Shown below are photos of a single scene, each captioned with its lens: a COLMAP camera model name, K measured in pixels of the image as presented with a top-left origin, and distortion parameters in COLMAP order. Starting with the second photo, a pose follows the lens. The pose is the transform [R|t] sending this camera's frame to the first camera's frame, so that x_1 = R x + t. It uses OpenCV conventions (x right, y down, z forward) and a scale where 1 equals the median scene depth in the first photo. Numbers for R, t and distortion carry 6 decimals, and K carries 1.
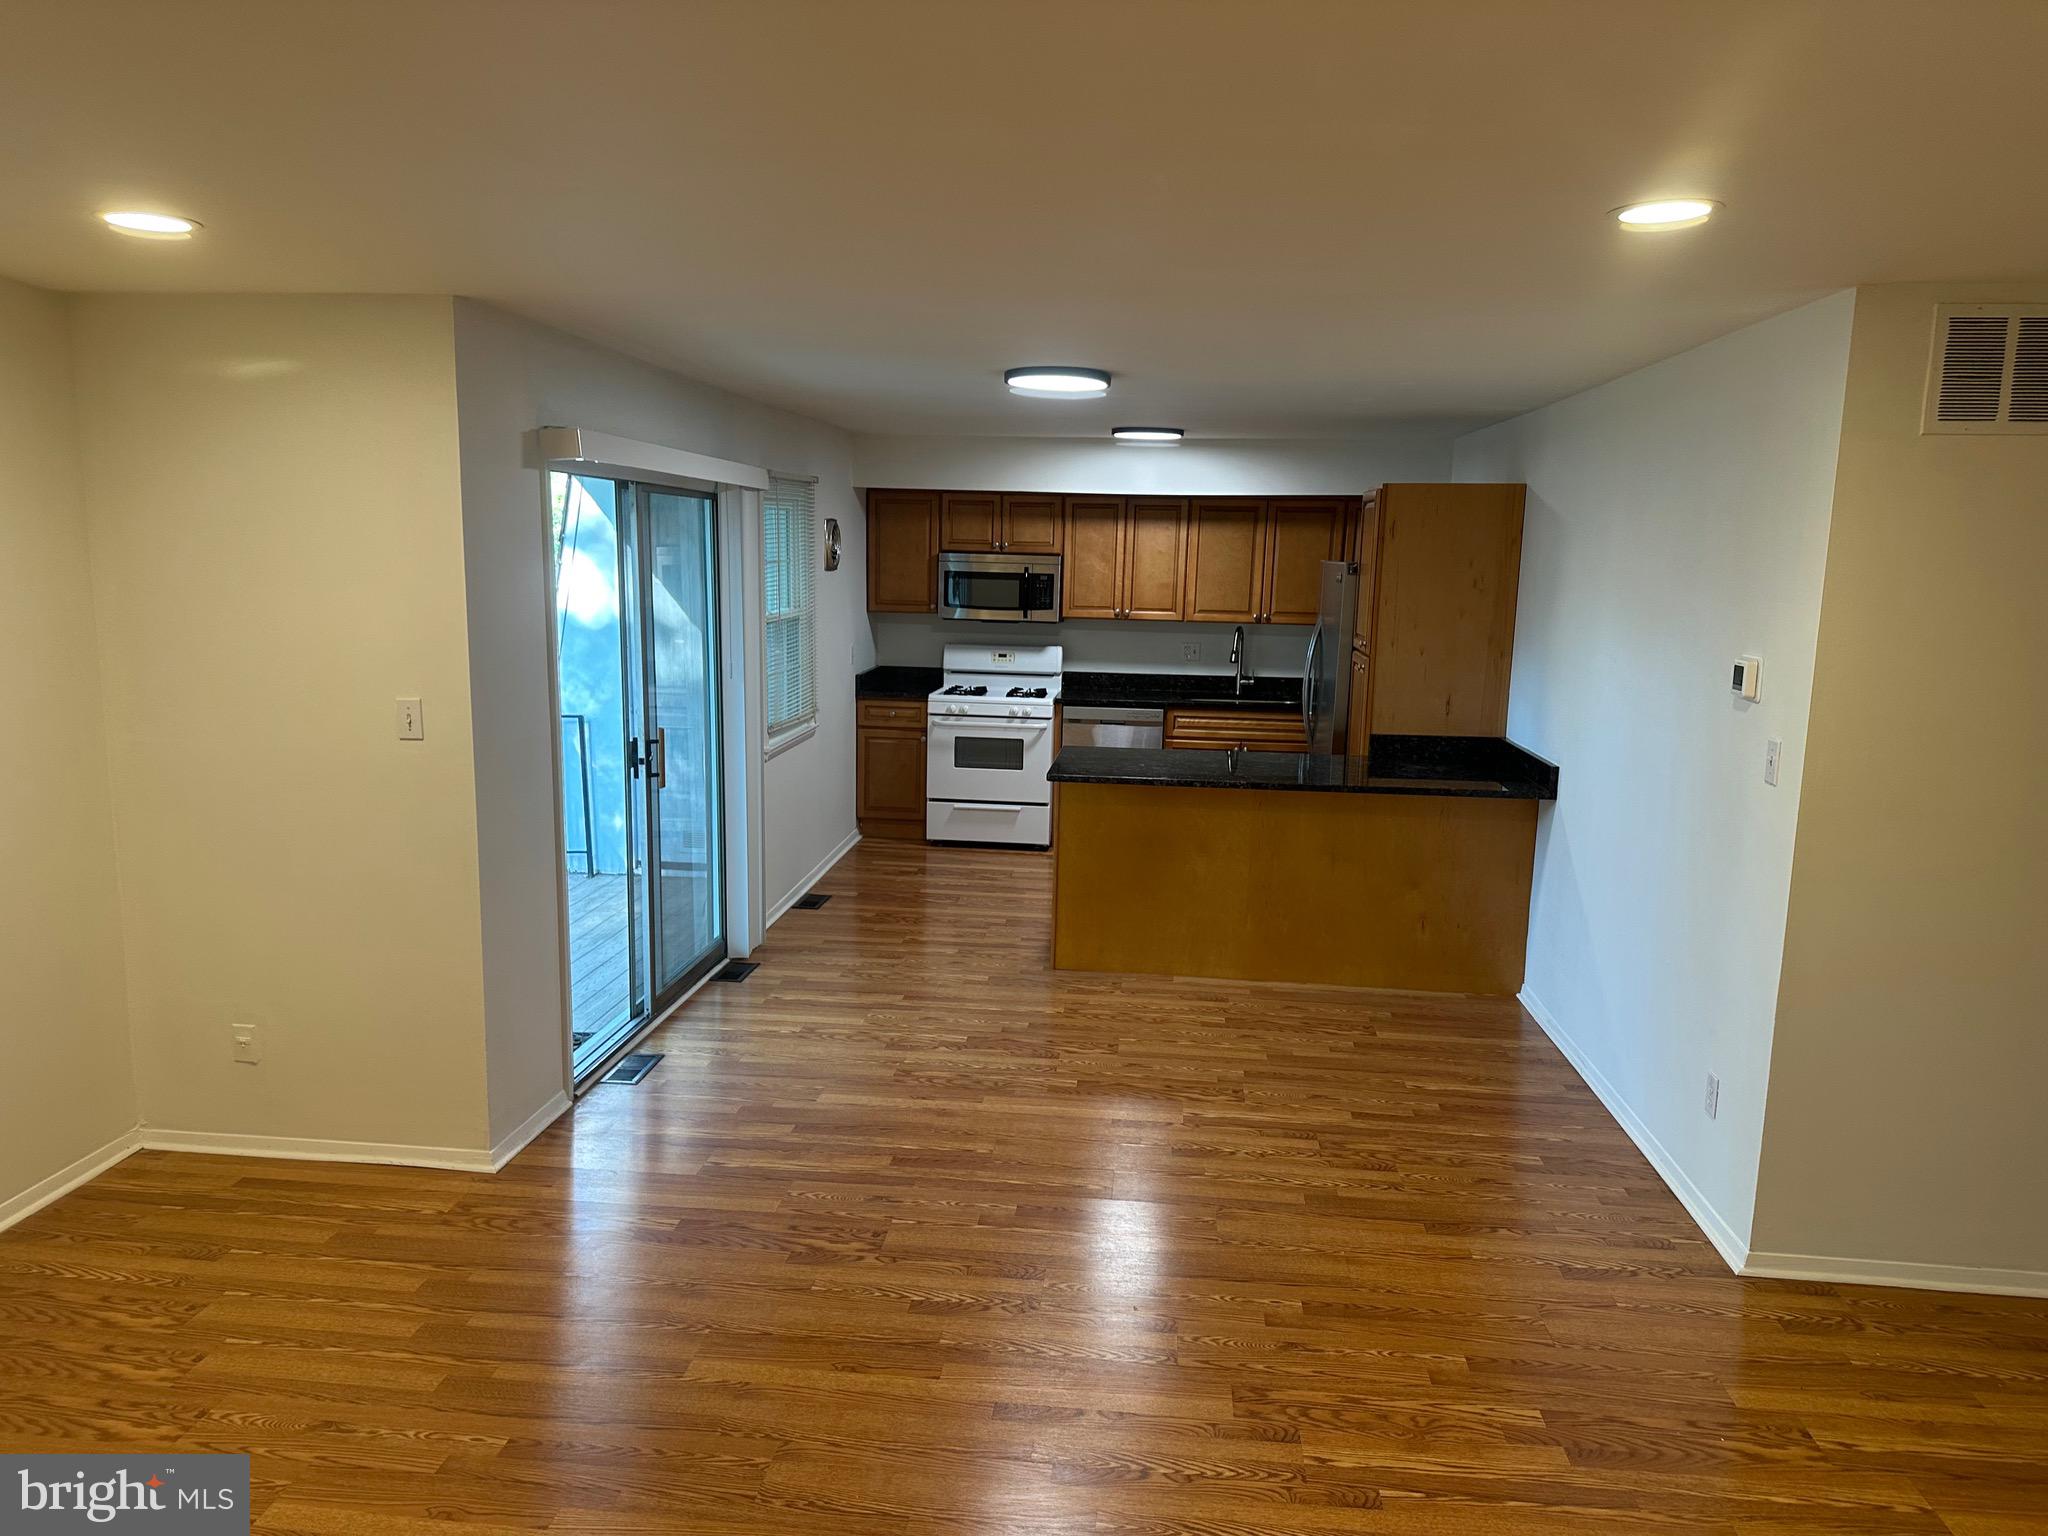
lens RADIAL K [[1430.1, 0, 1026.8], [0, 1430.1, 745.0], [0, 0, 1]] dist [0.074435, -0.067952]
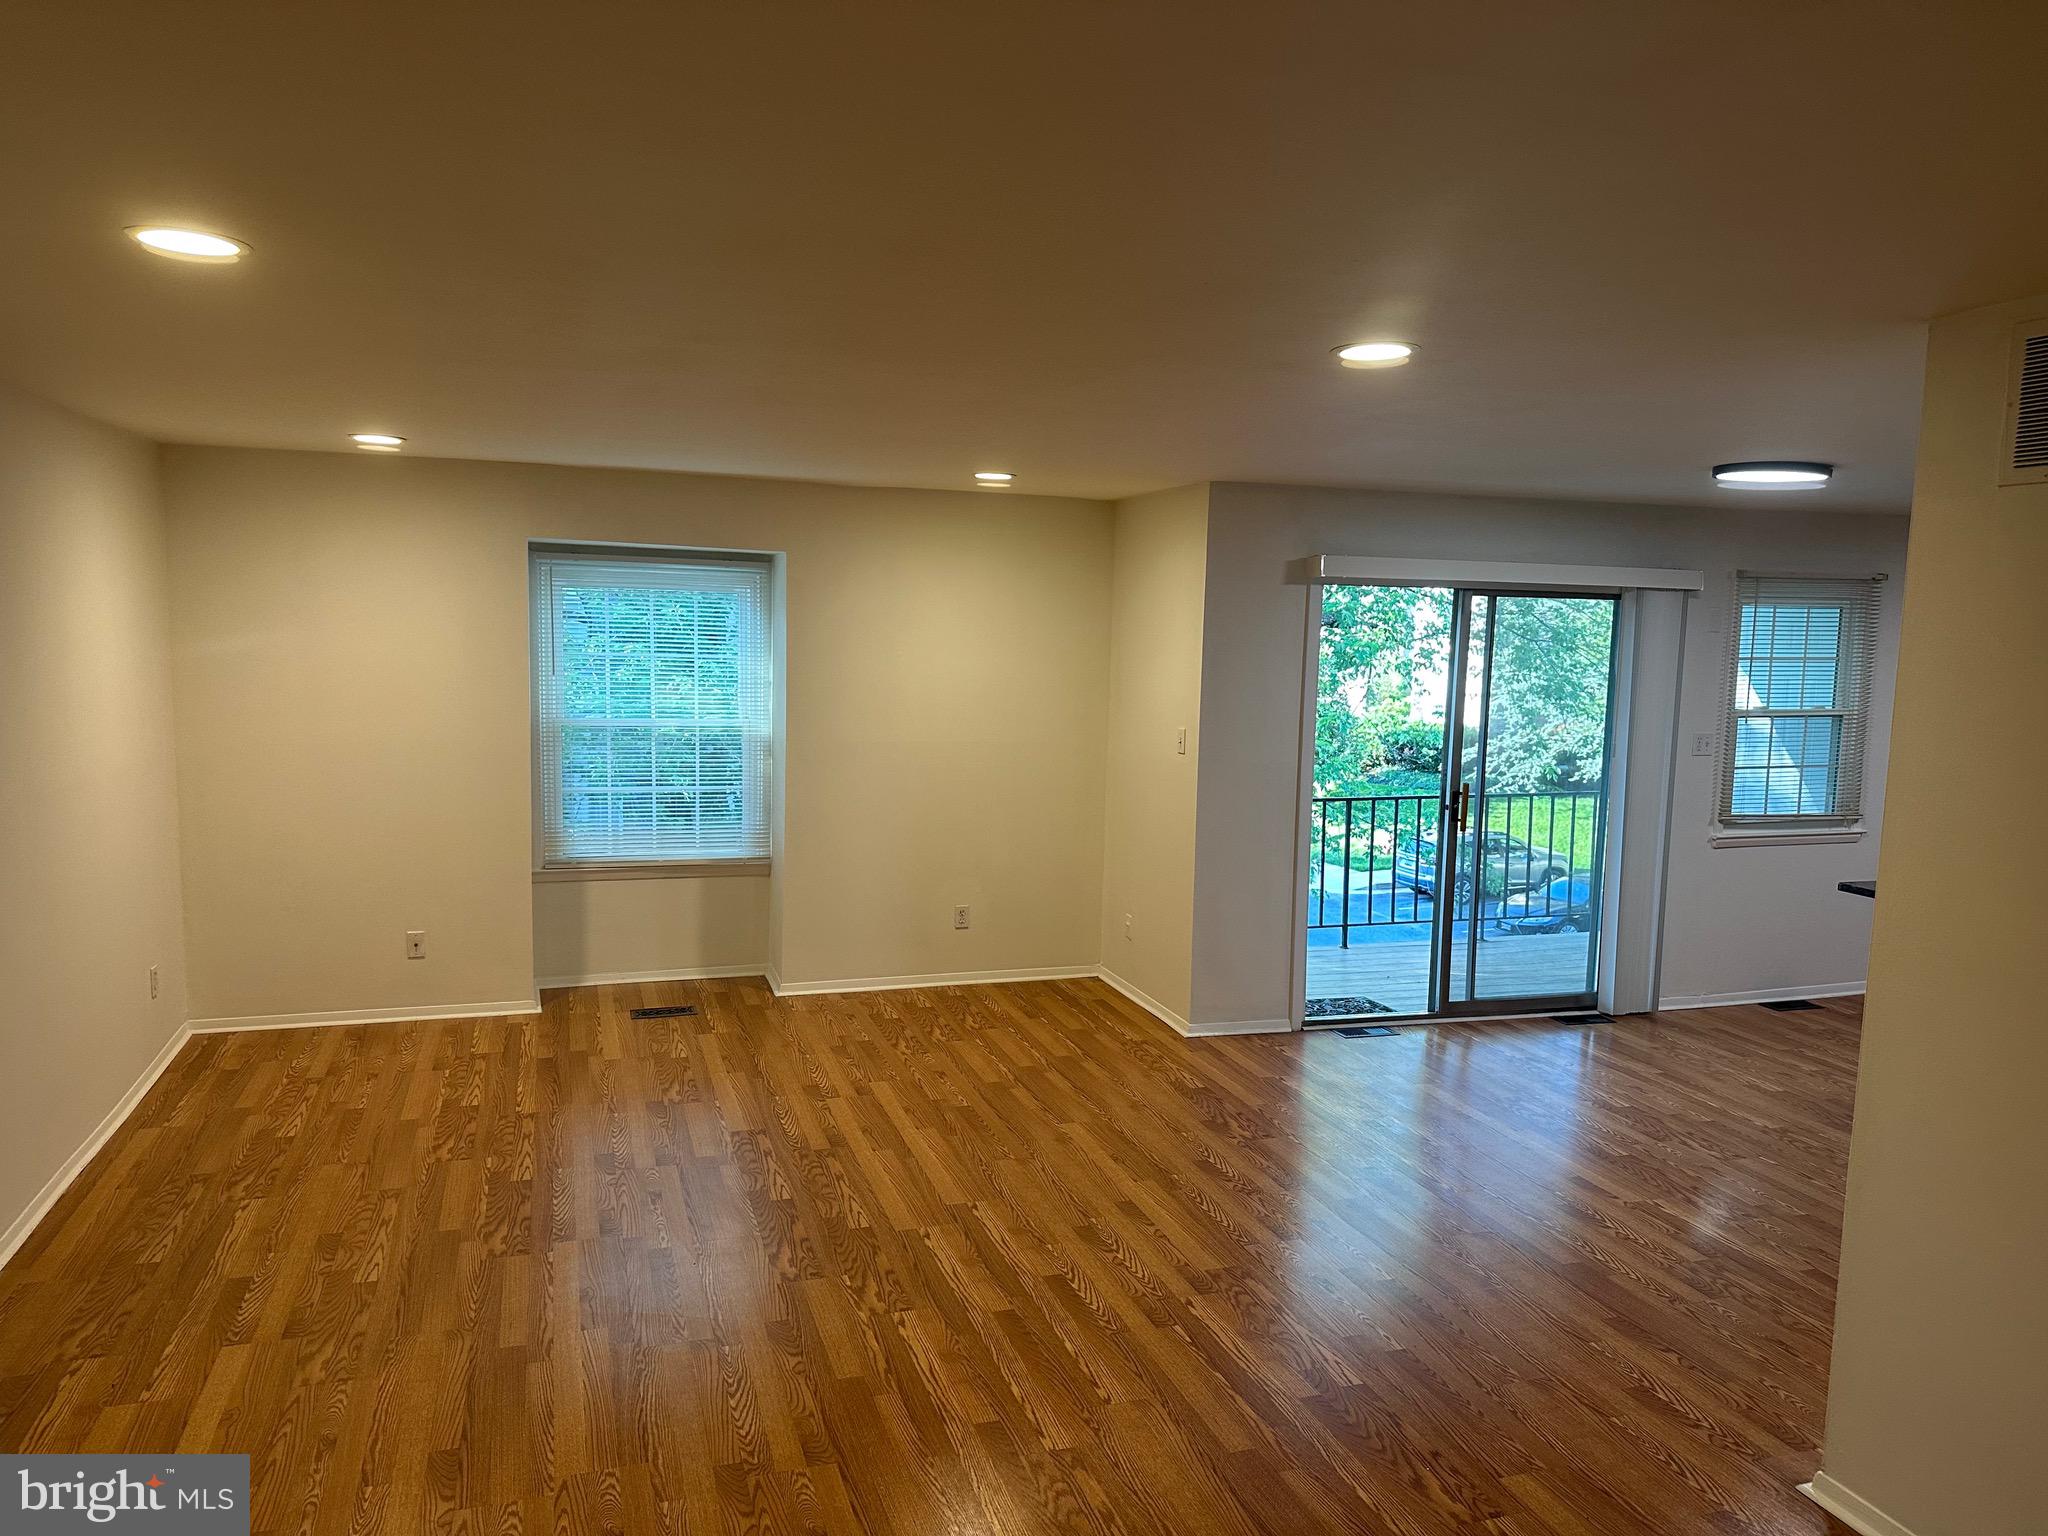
lens RADIAL K [[1430.1, 0, 1014.3], [0, 1430.1, 773.8], [0, 0, 1]] dist [0.074435, -0.067952]
pose [[0.398942, 0.085265, -0.913004, 0.631525], [-0.141355, 0.989485, 0.030642, -0.002965], [0.906016, 0.116834, 0.406799, 0.123094]]
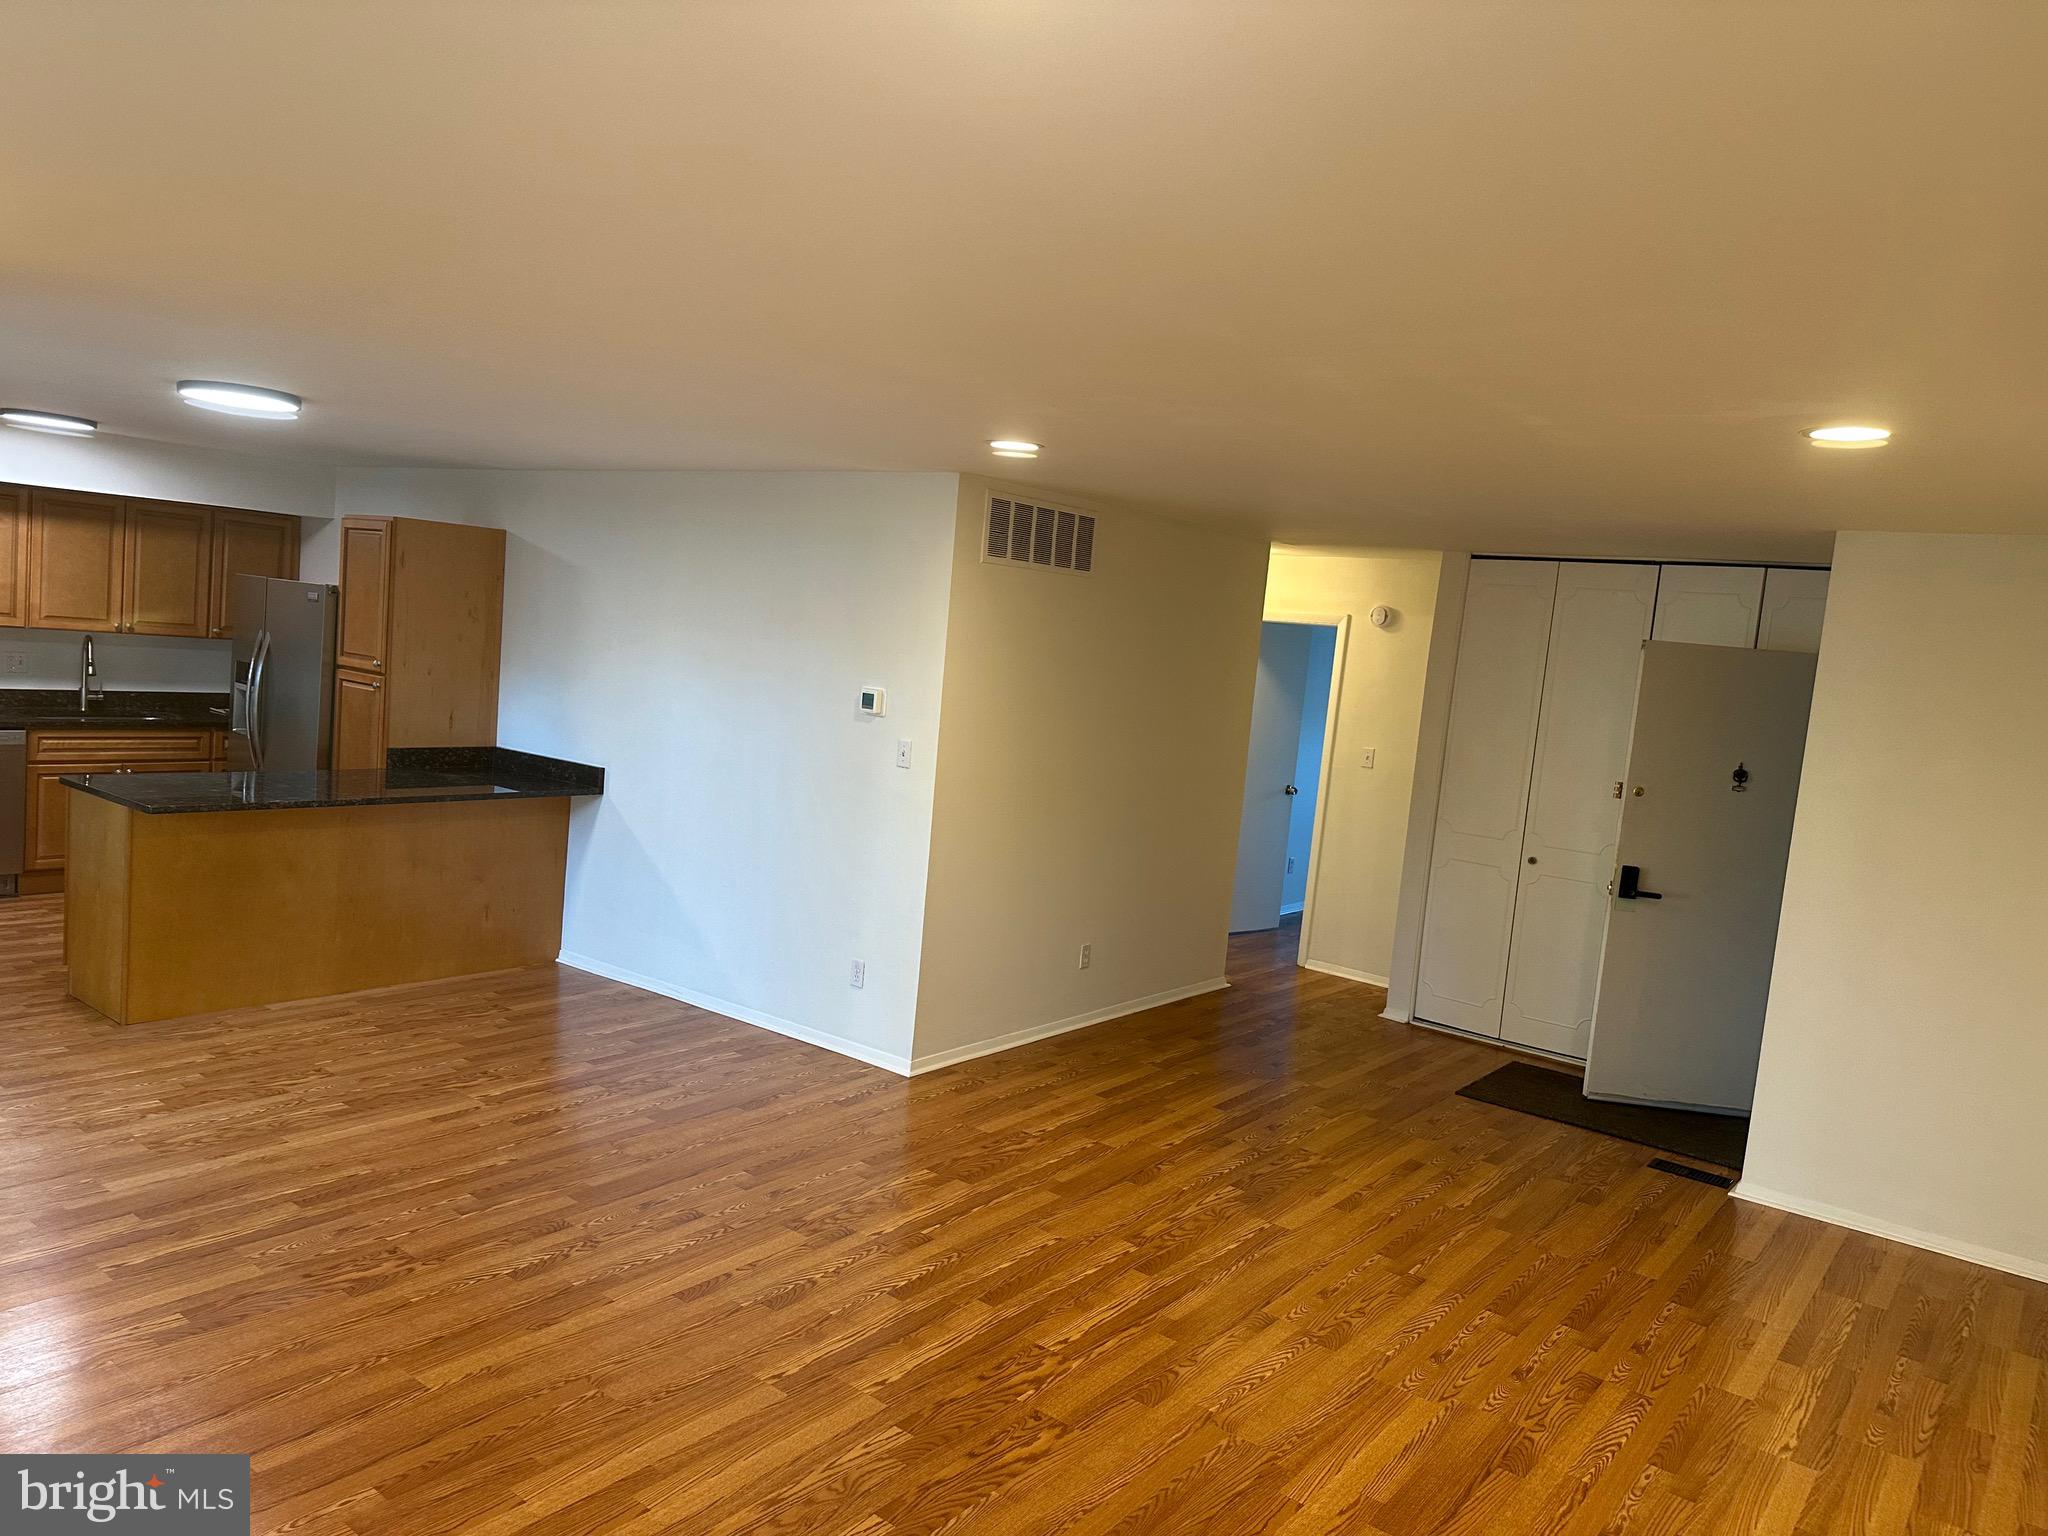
lens RADIAL K [[1430.1, 0, 1012.4], [0, 1430.1, 733.9], [0, 0, 1]] dist [0.074435, -0.067952]
pose [[0.533669, -0.037343, 0.844869, -0.462192], [0.040434, 0.999009, 0.018616, -0.021672], [-0.844727, 0.024227, 0.534650, 0.034455]]
